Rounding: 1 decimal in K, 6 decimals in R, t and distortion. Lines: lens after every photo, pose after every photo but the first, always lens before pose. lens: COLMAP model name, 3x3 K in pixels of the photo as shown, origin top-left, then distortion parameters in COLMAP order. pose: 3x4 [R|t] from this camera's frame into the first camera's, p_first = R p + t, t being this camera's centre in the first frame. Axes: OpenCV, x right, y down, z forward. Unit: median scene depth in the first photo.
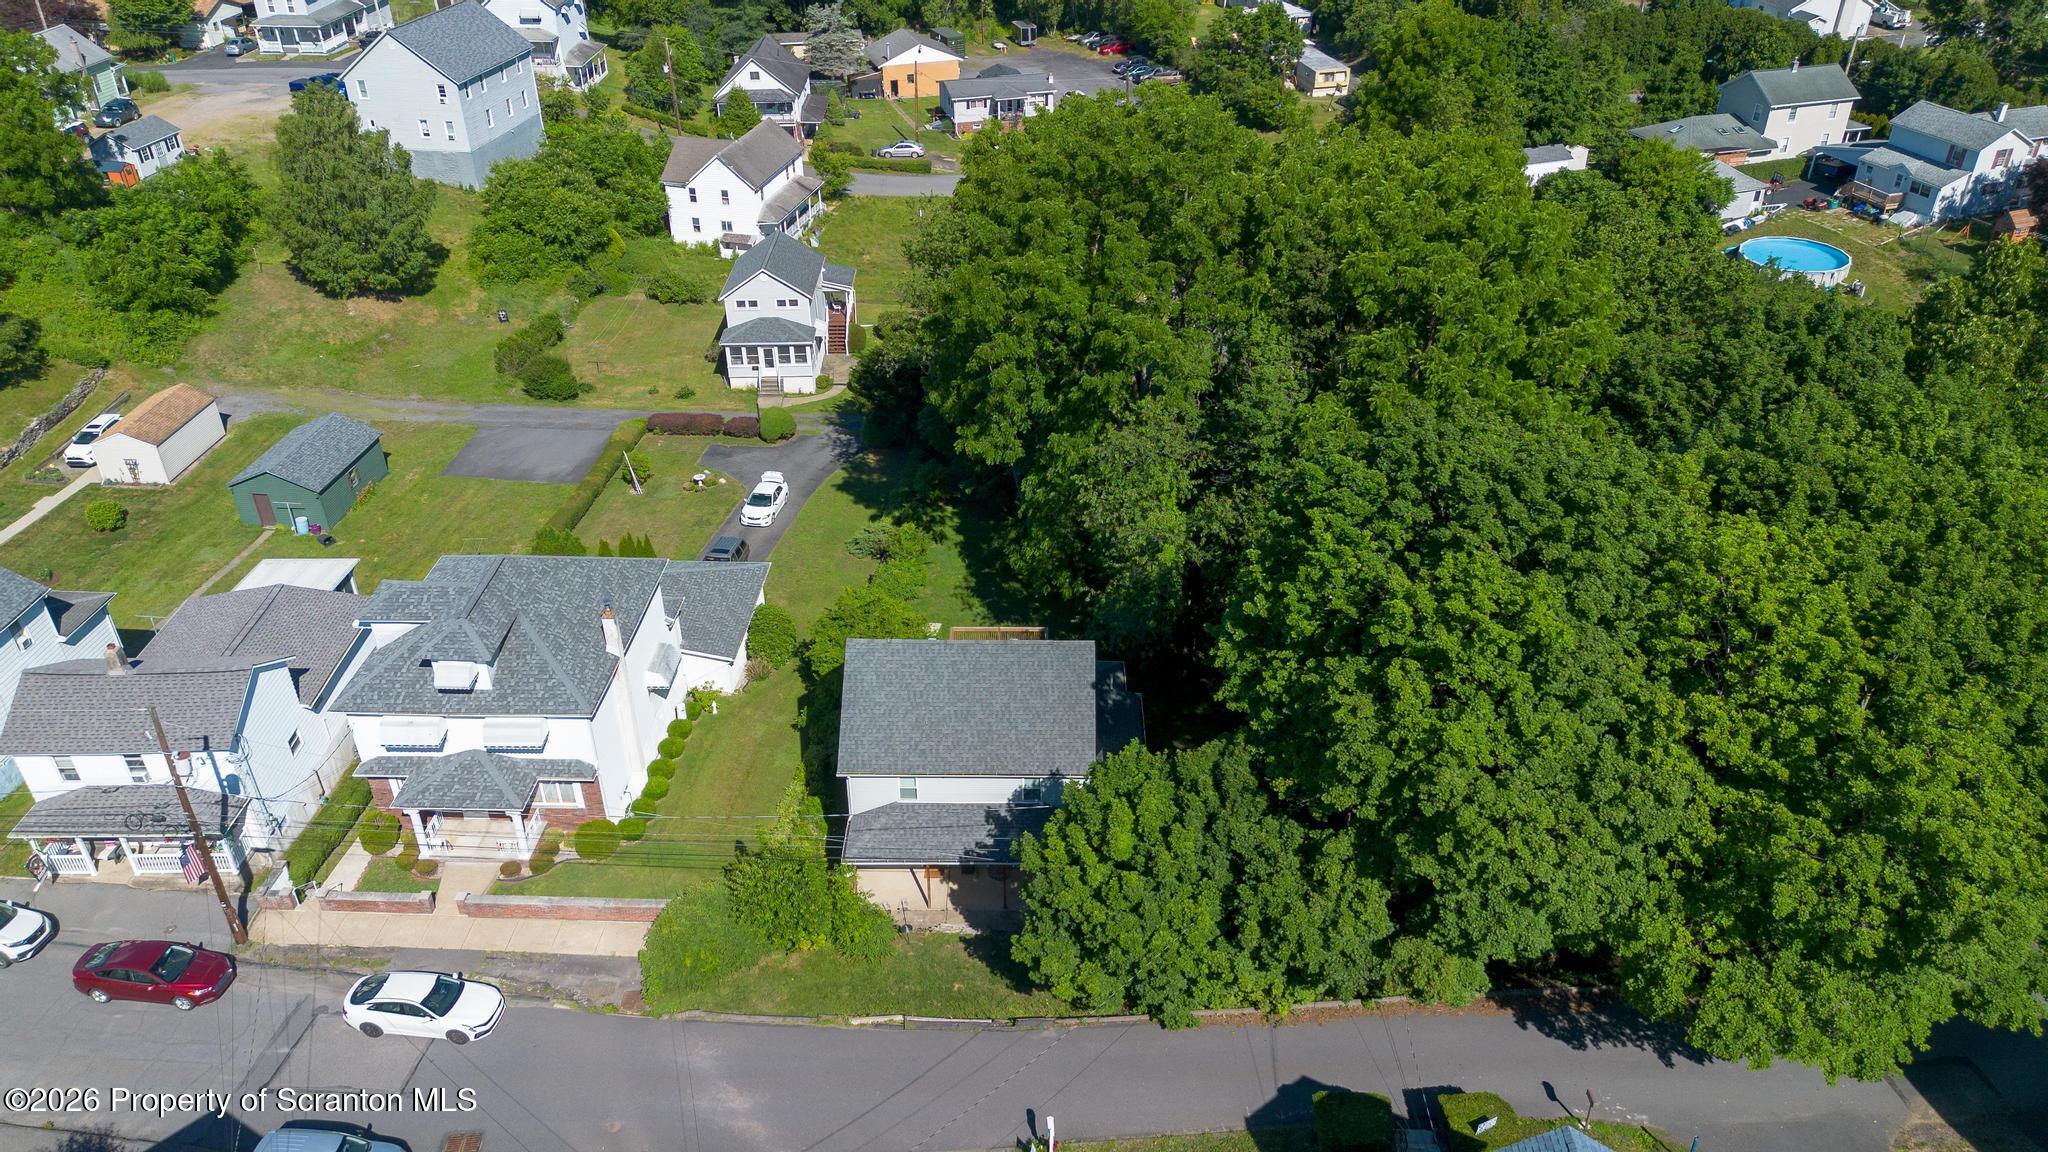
lens RADIAL K [[1473.3, 0, 1024.3], [0, 1473.3, 551.2], [0, 0, 1]] dist [0.059910, -0.066188]
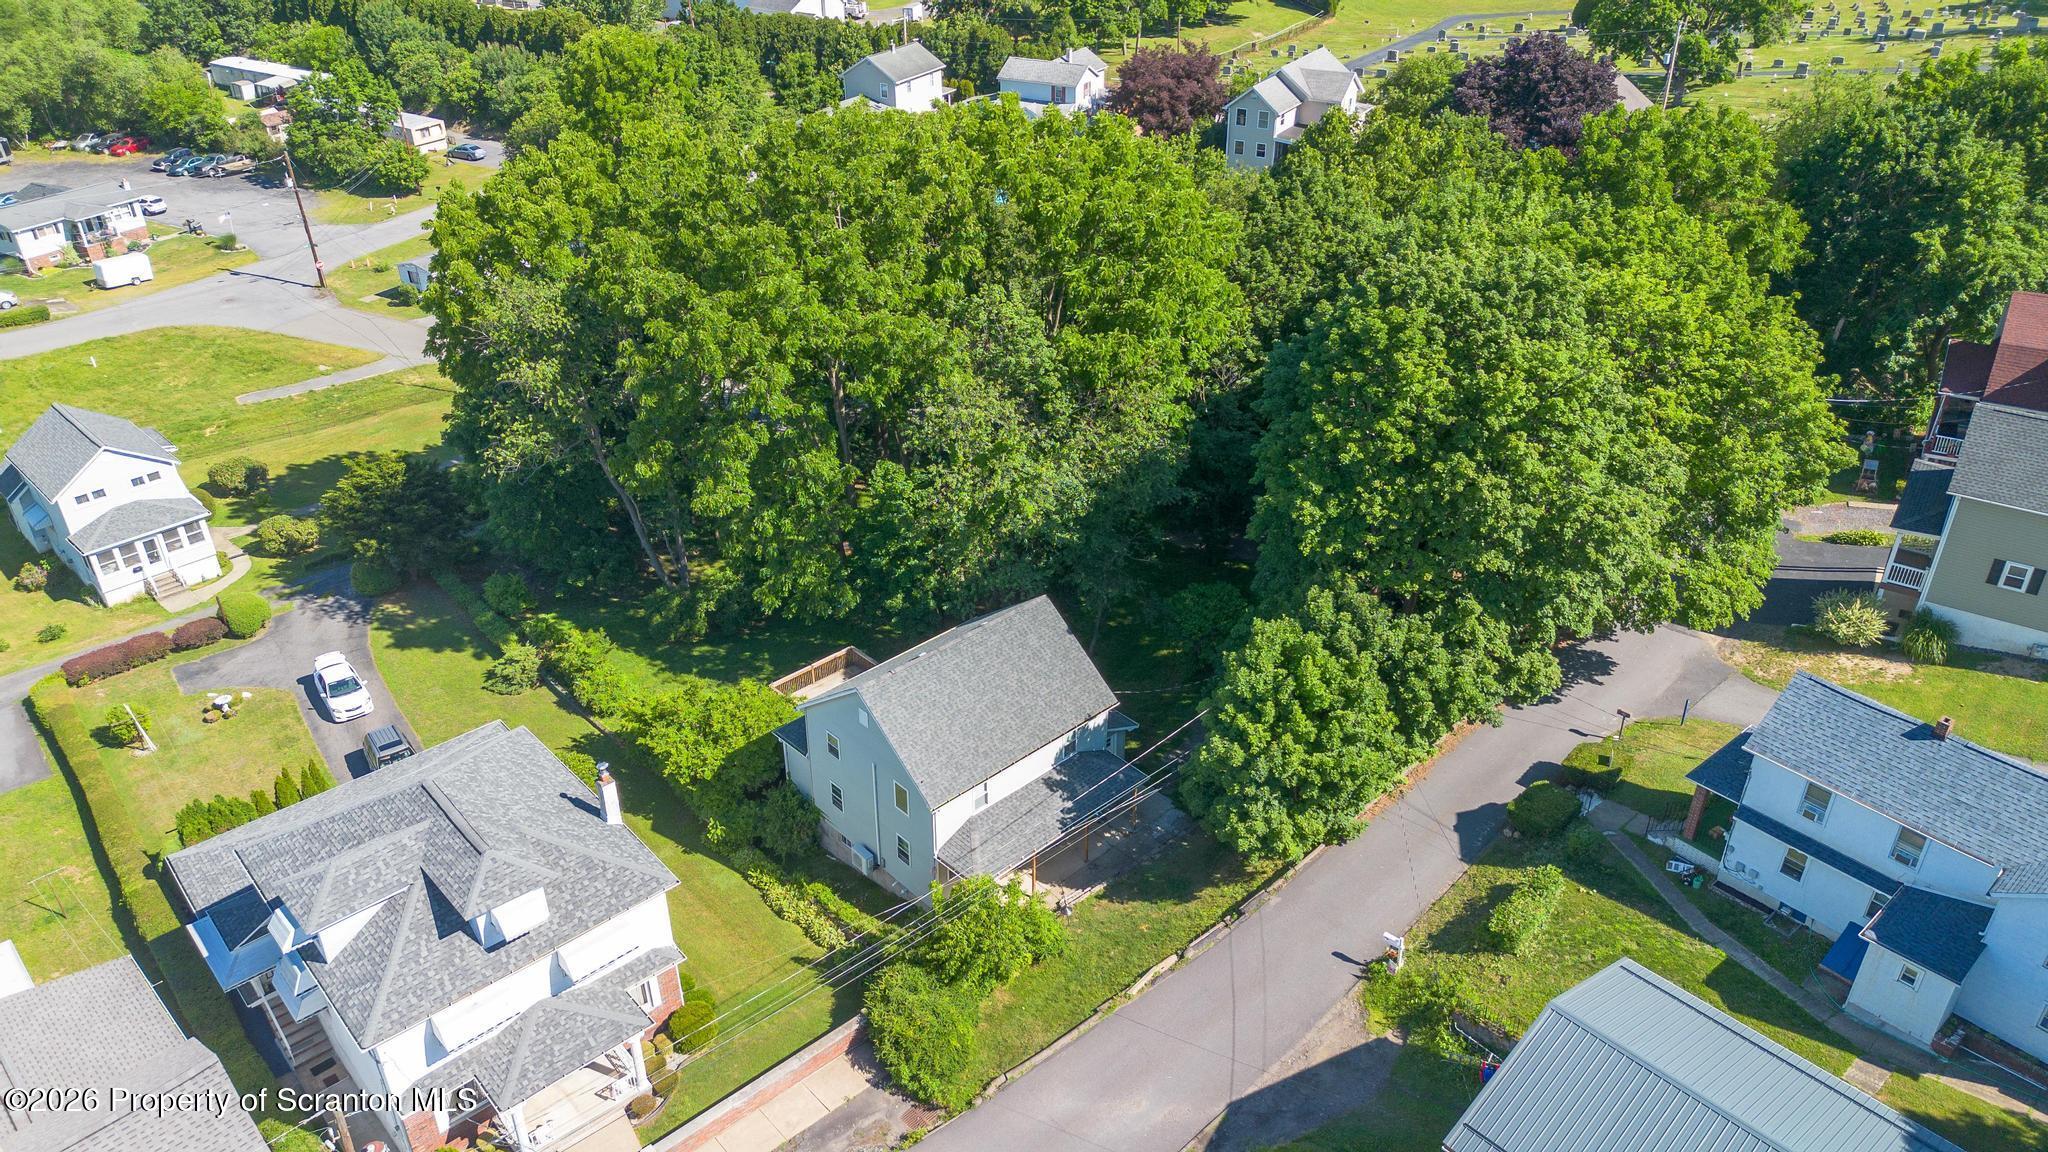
lens RADIAL K [[1470.0, 0, 1024.0], [0, 1470.0, 576.0], [0, 0, 1]] dist [-0.002332, -0.003858]
pose [[0.700560, -0.349693, 0.622037, -0.338087], [0.358517, 0.926175, 0.116896, -0.043657], [-0.616993, 0.141118, 0.774212, 0.112211]]
